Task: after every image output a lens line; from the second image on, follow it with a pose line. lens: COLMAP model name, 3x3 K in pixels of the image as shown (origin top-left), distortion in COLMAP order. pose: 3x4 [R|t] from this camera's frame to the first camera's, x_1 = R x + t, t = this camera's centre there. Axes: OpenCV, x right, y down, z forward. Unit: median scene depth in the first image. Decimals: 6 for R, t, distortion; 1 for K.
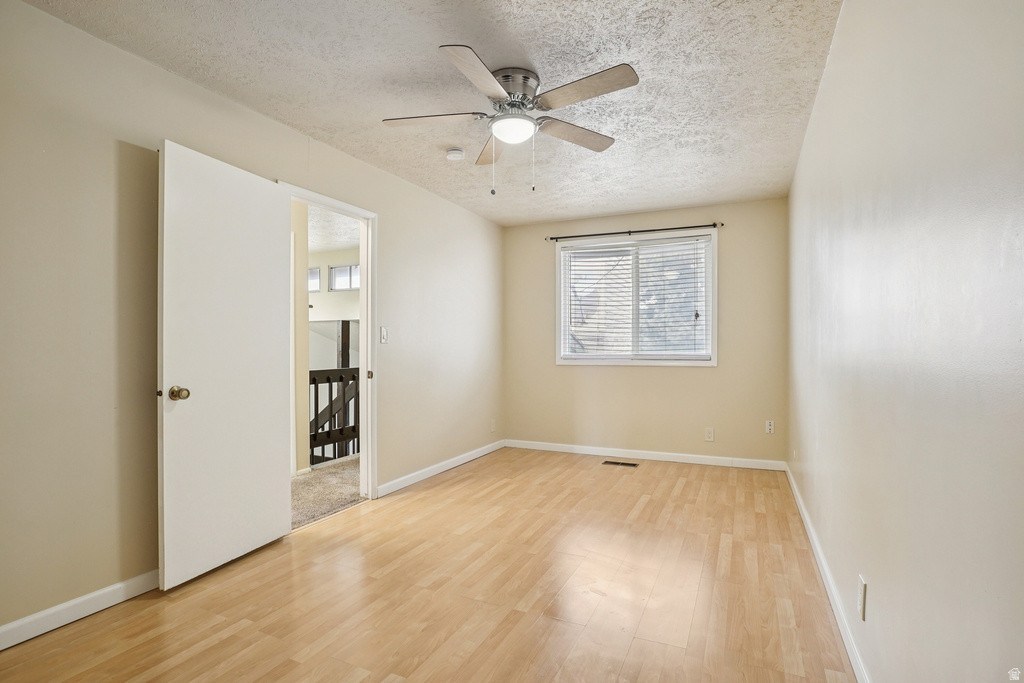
lens RADIAL K [[489.2, 0, 512.6], [0, 489.2, 344.2], [0, 0, 1]] dist [0.017306, 0.002143]
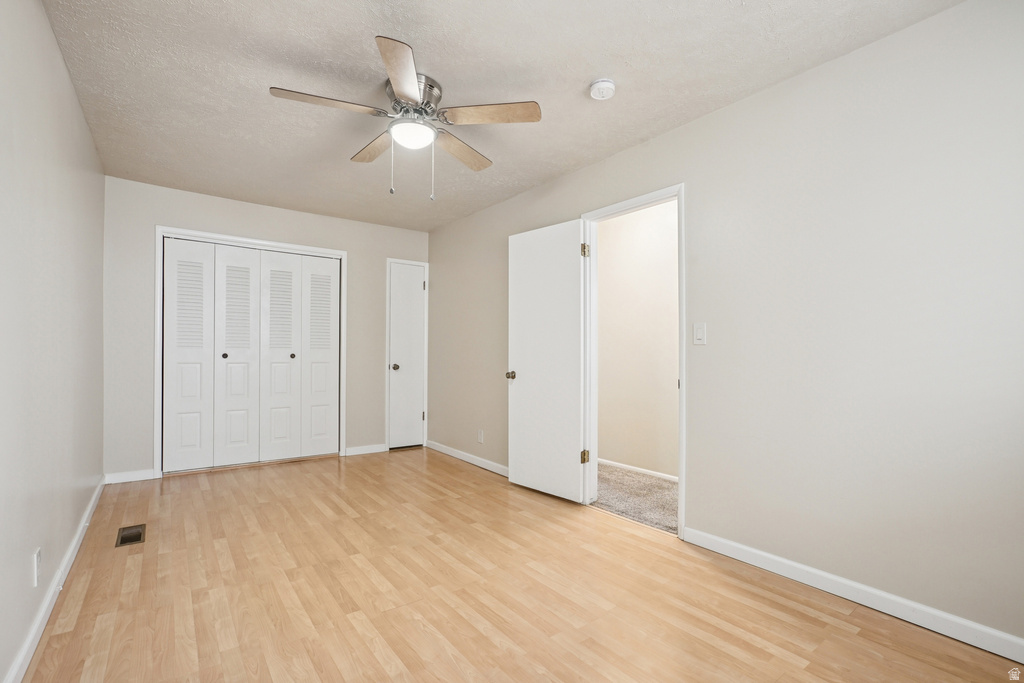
lens RADIAL K [[470.6, 0, 511.9], [0, 470.6, 348.8], [0, 0, 1]] dist [-0.035023, 0.010548]
pose [[-0.463894, -0.019316, -0.885680, 0.619361], [-0.001977, 0.999782, -0.020769, 0.030279], [0.885889, -0.007883, -0.463831, 1.331415]]
